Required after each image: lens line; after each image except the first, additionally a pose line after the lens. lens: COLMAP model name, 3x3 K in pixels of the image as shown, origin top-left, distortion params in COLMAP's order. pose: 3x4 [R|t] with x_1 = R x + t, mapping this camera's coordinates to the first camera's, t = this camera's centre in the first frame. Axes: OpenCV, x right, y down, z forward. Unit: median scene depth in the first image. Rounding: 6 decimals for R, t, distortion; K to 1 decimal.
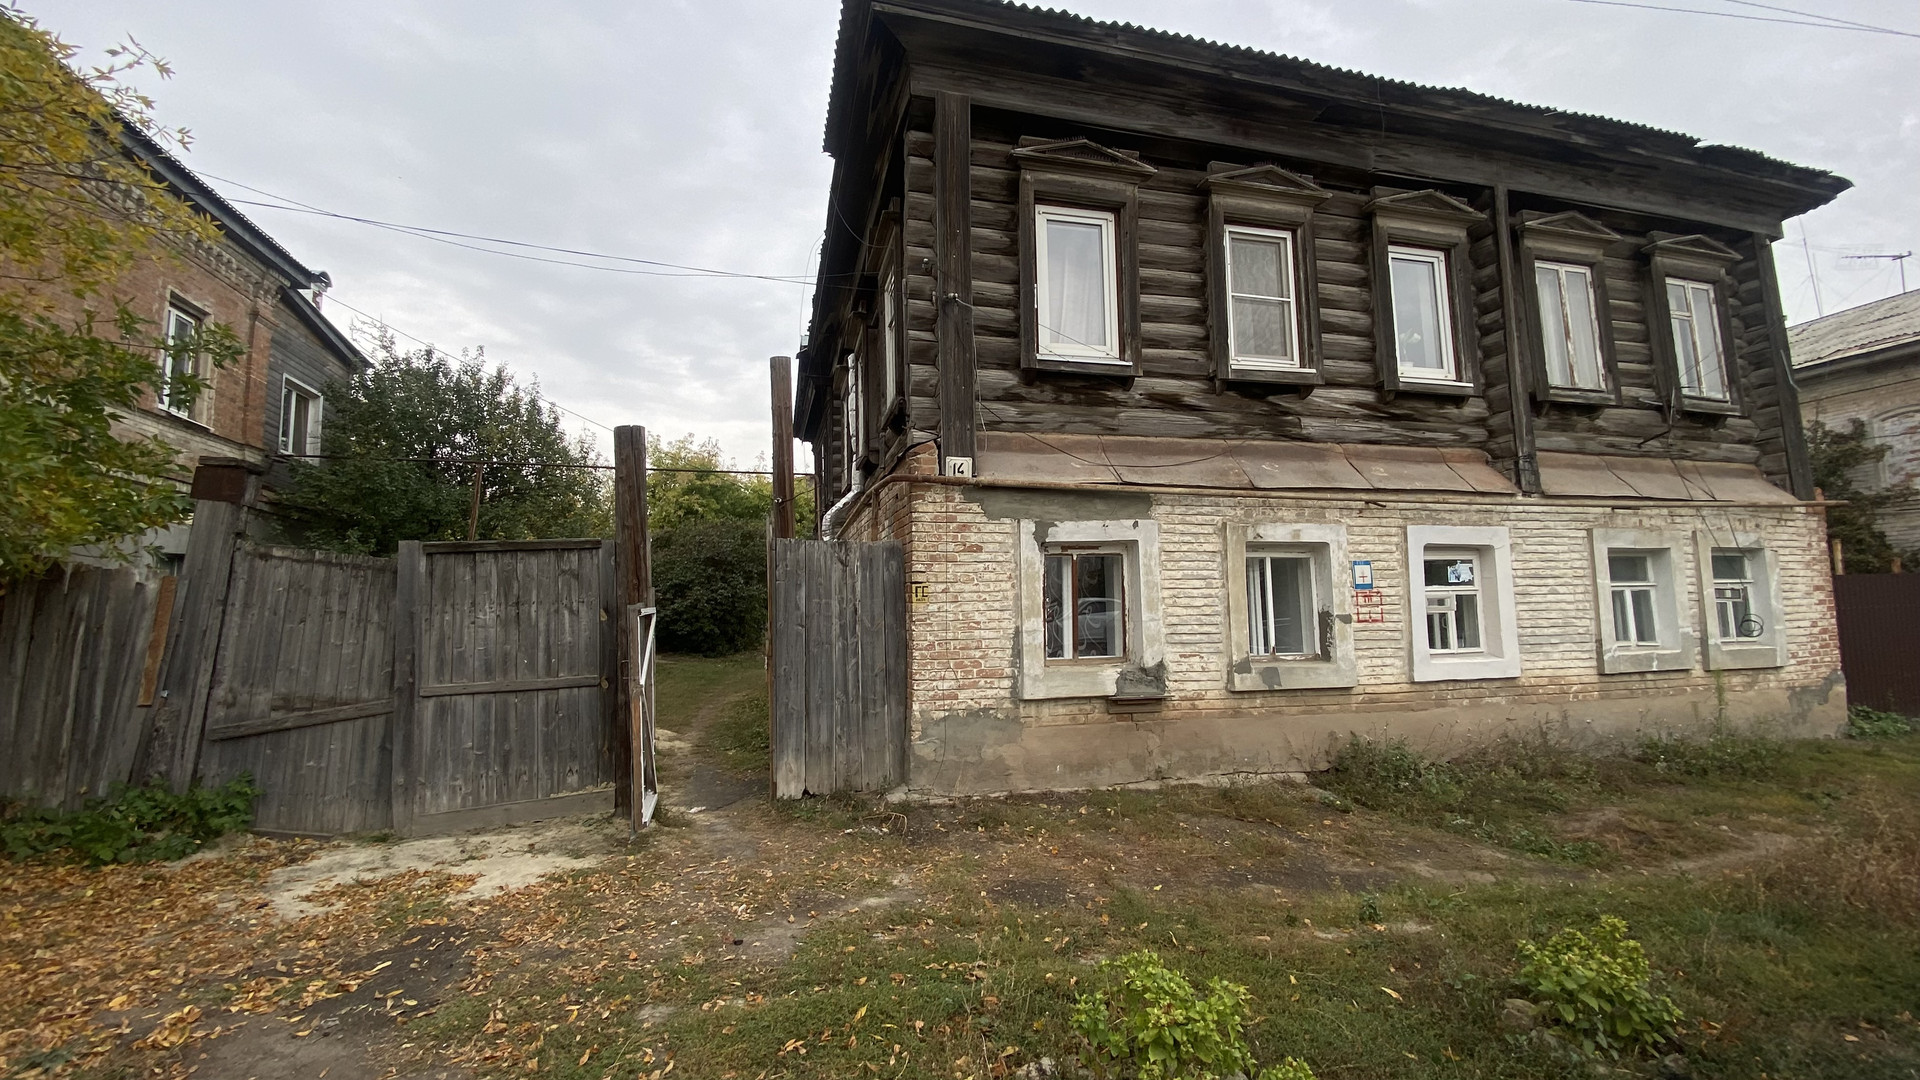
lens RADIAL K [[793.5, 0, 967.9], [0, 793.5, 536.5], [0, 0, 1]] dist [-0.020798, -0.001389]
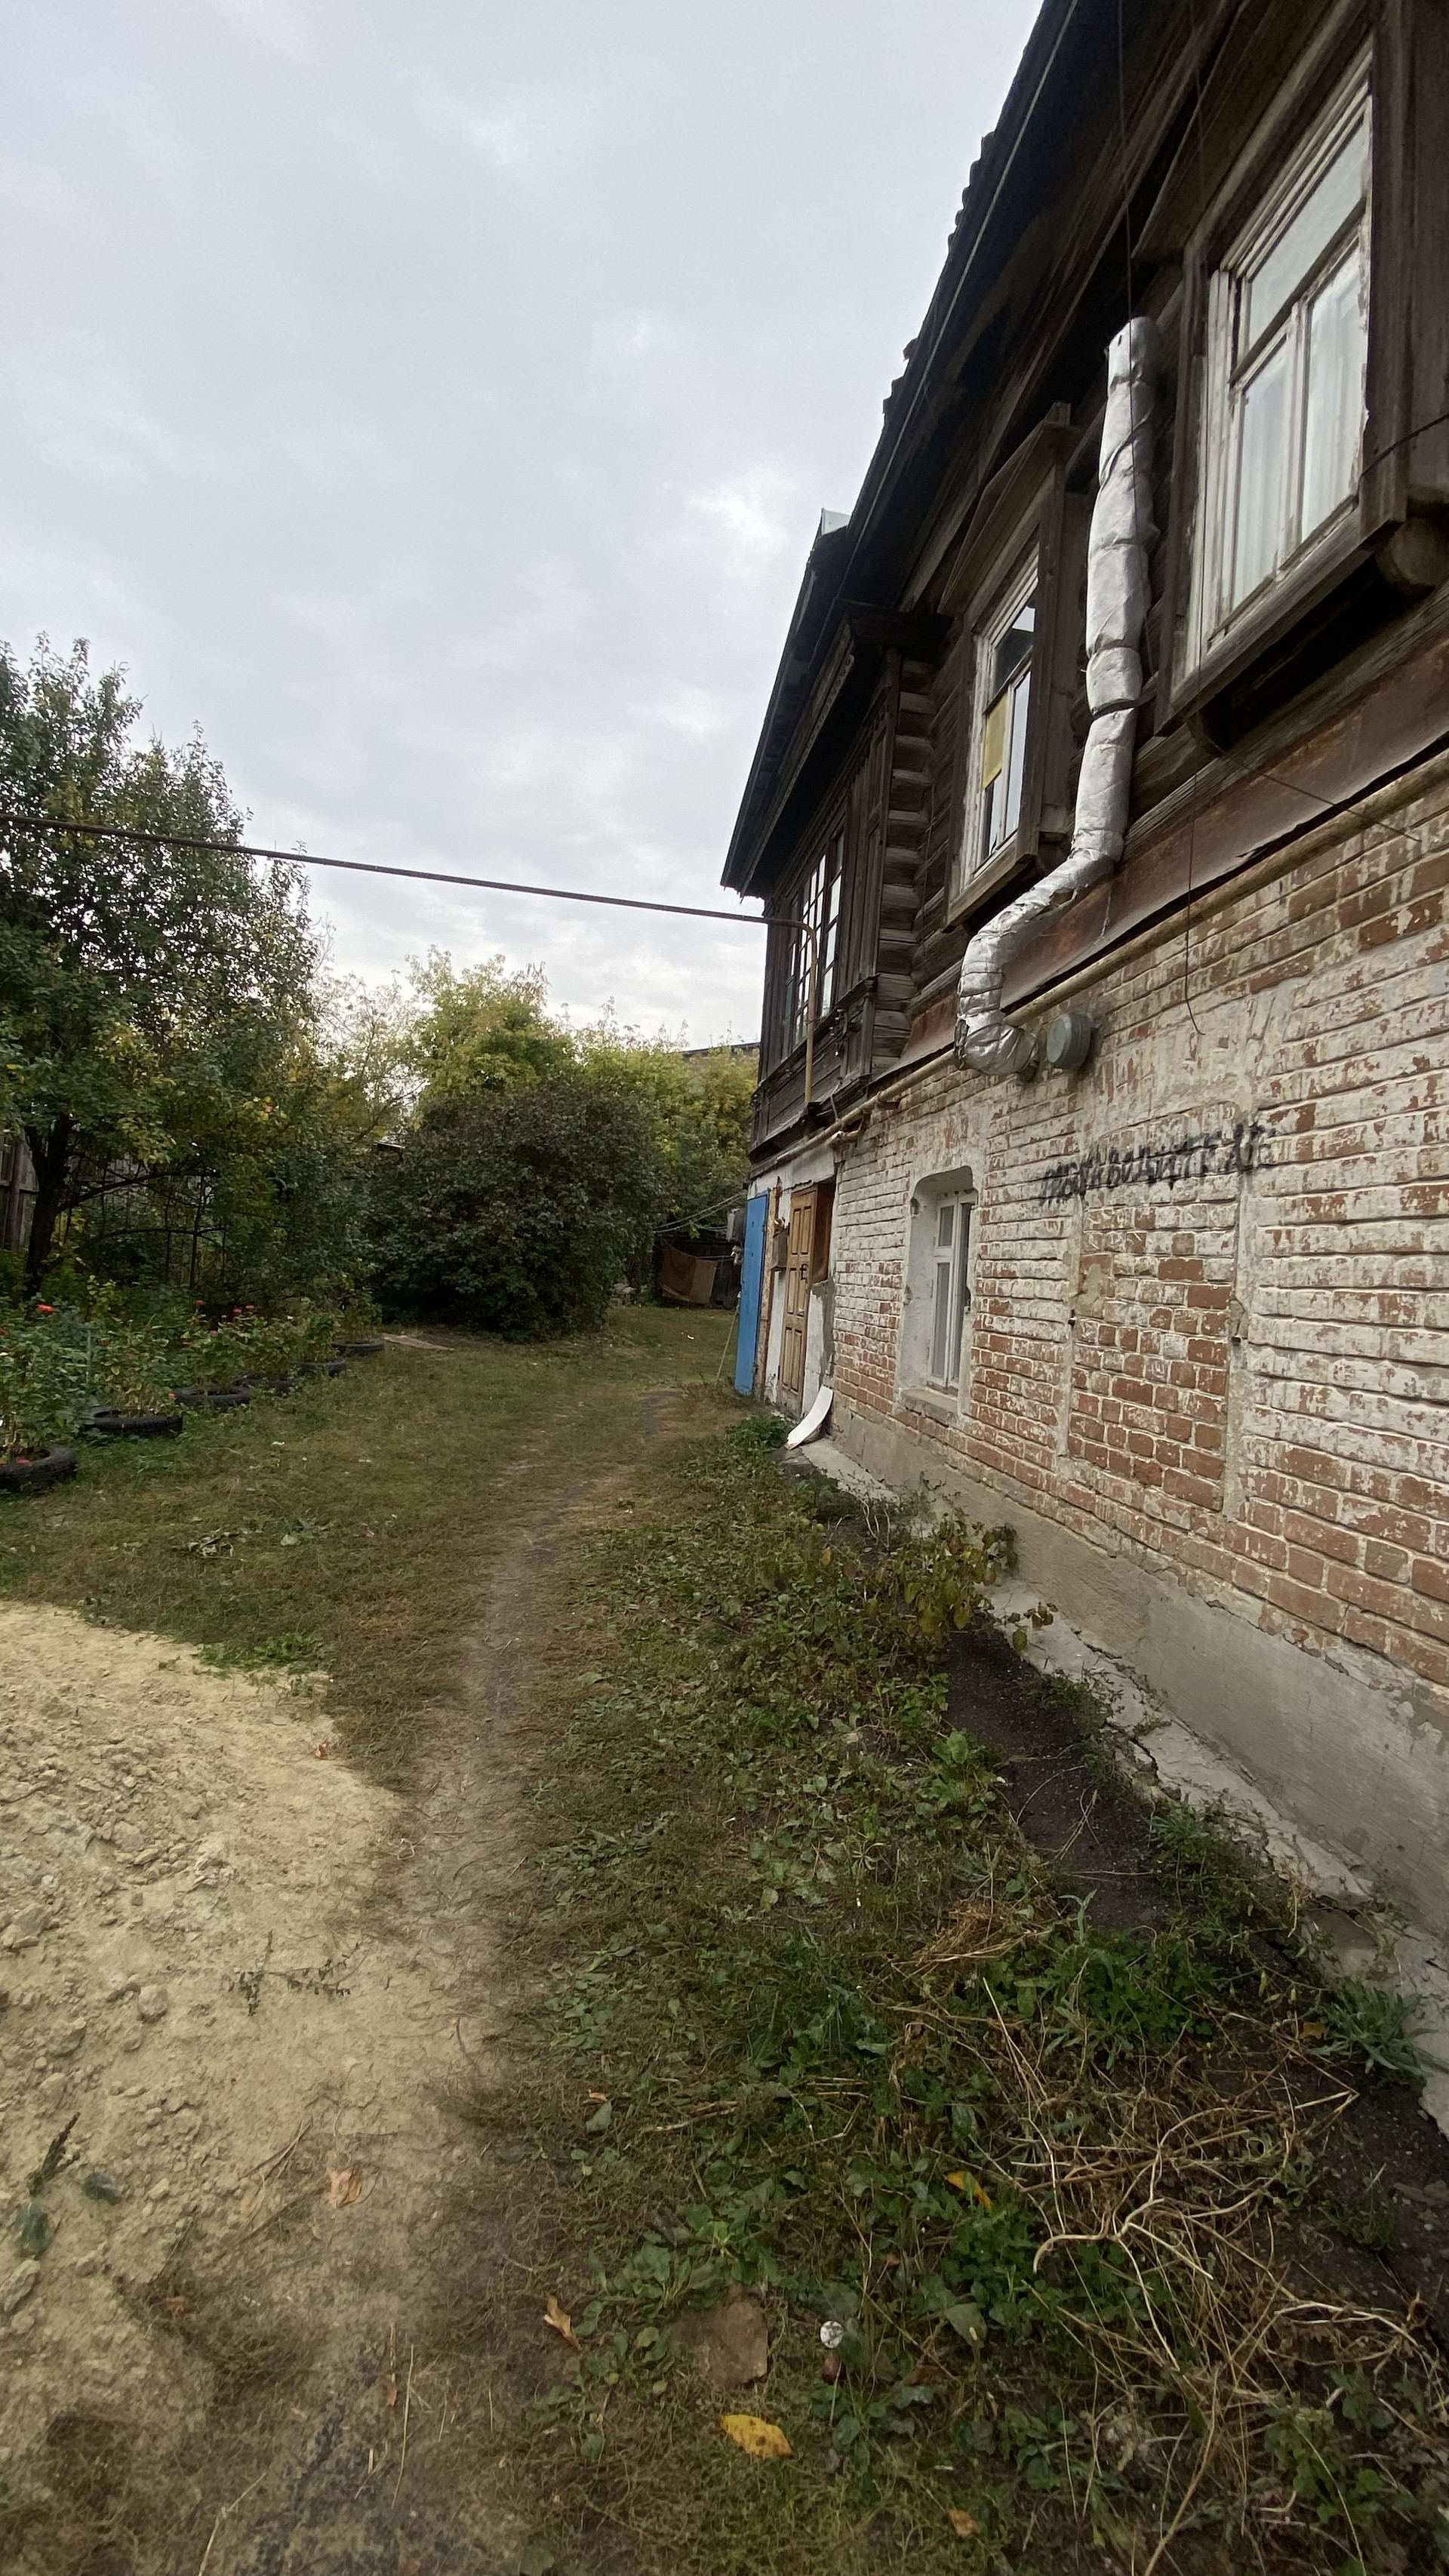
lens RADIAL K [[1064.5, 0, 717.6], [0, 1064.5, 1287.9], [0, 0, 1]] dist [-0.020798, -0.001389]
pose [[0.989206, 0.092011, -0.114040, -0.119854], [-0.080279, 0.991382, 0.103521, 0.036168], [0.122582, -0.093249, 0.988068, 0.335601]]
